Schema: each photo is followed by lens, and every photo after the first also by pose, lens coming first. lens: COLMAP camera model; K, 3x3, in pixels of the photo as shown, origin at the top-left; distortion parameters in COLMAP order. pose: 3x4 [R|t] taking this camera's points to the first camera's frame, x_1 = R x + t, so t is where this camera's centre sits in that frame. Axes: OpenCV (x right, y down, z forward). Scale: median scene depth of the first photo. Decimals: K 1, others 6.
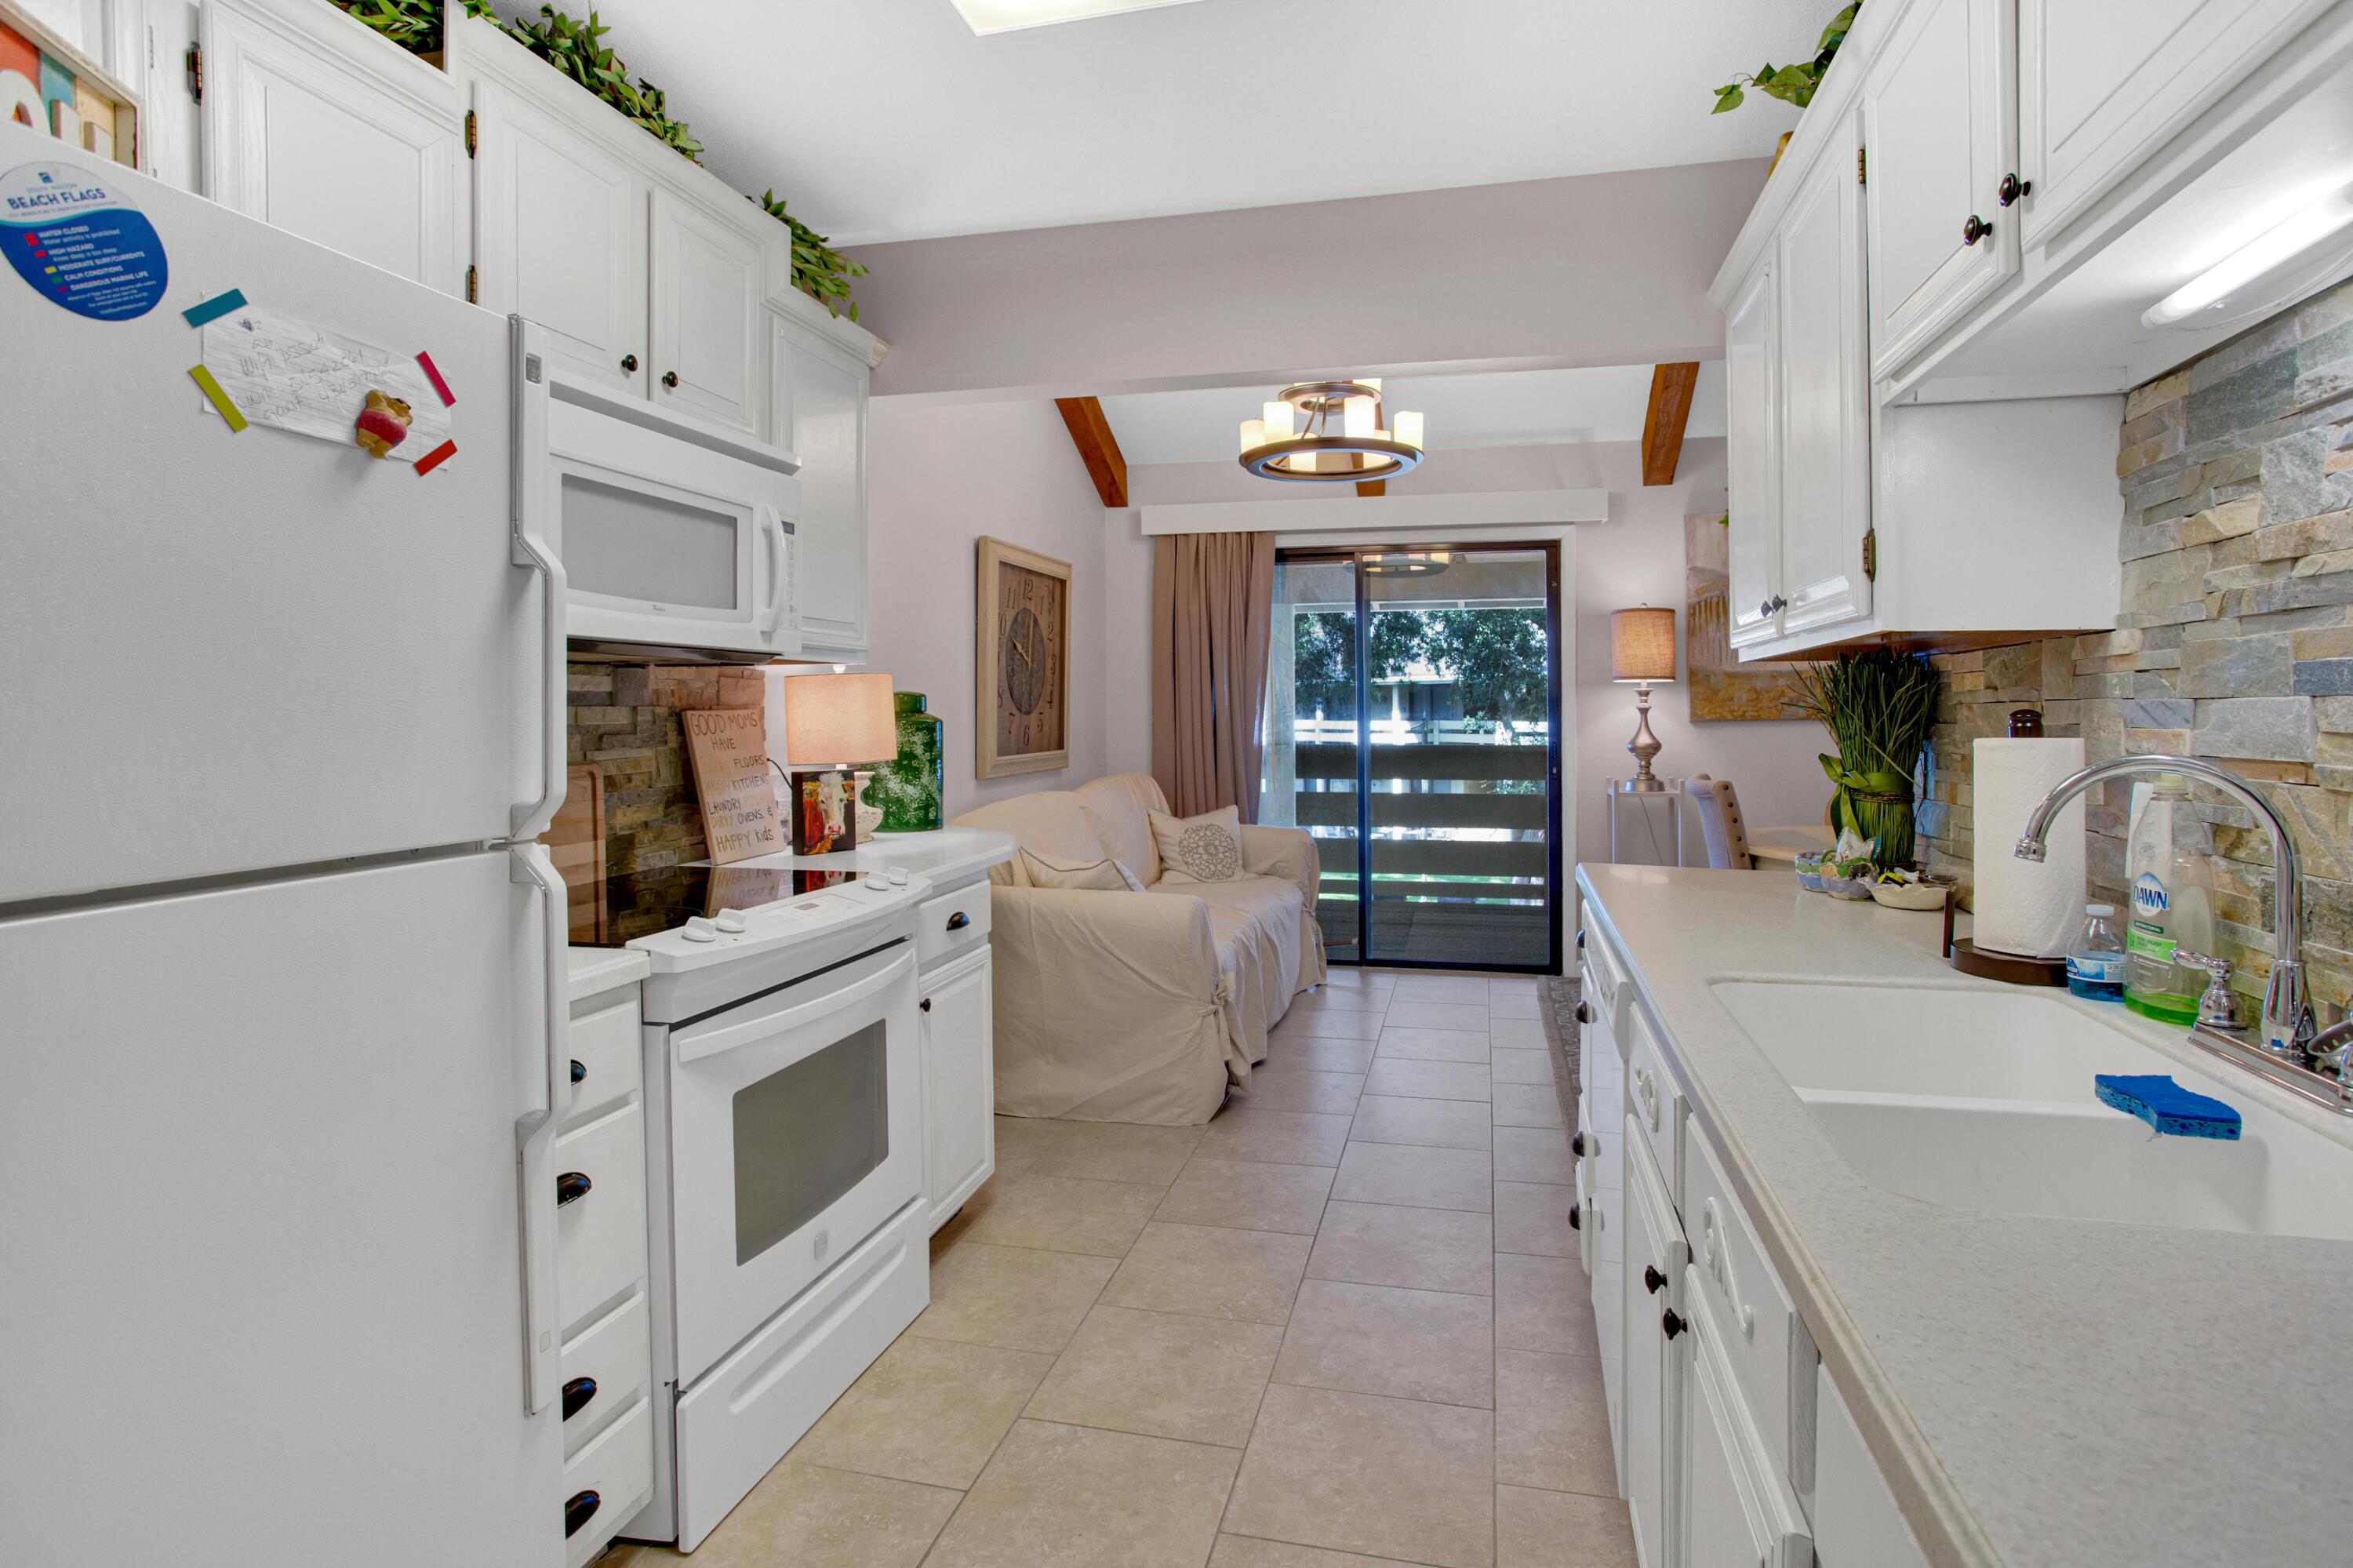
lens RADIAL K [[1154.9, 0, 1179.7], [0, 1154.9, 712.3], [0, 0, 1]] dist [-0.056220, 0.020515]
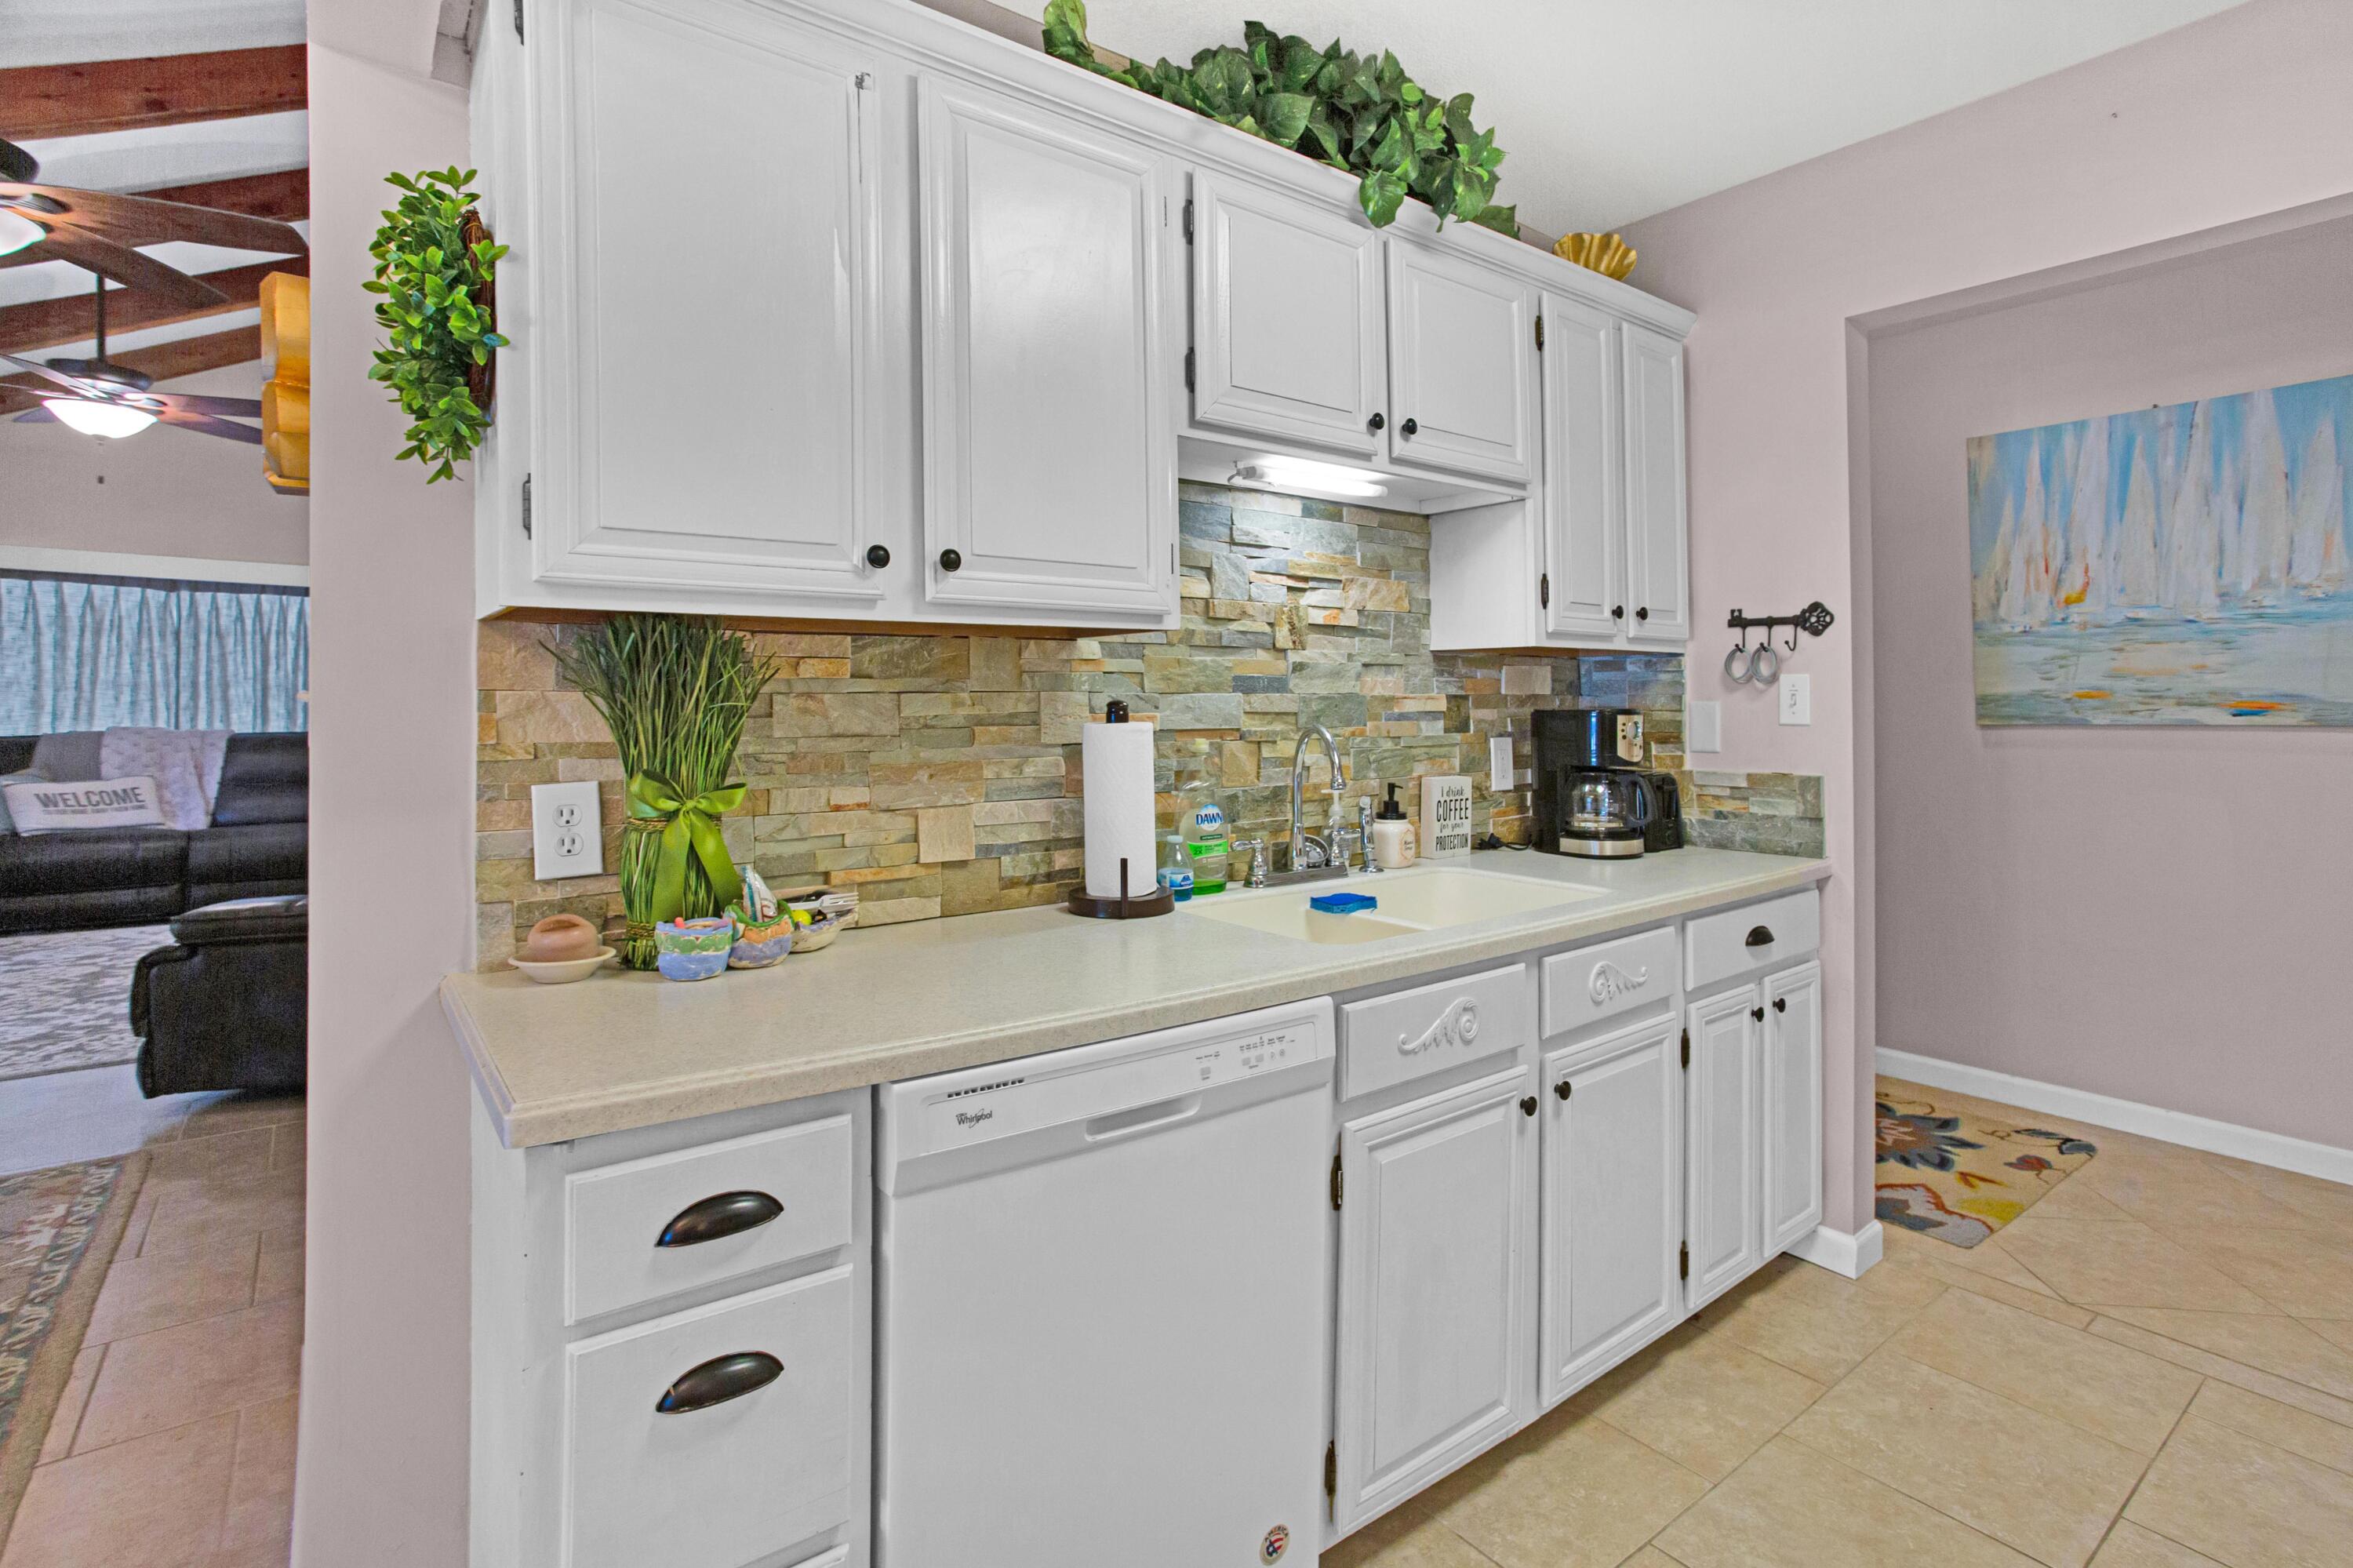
lens RADIAL K [[1127.3, 0, 1187.8], [0, 1127.3, 699.4], [0, 0, 1]] dist [0.028690, 0.000157]
pose [[-0.788066, -0.003475, 0.615581, -0.085055], [-0.001737, 0.999993, 0.003421, -0.008229], [-0.615588, 0.001626, -0.788066, 1.980726]]
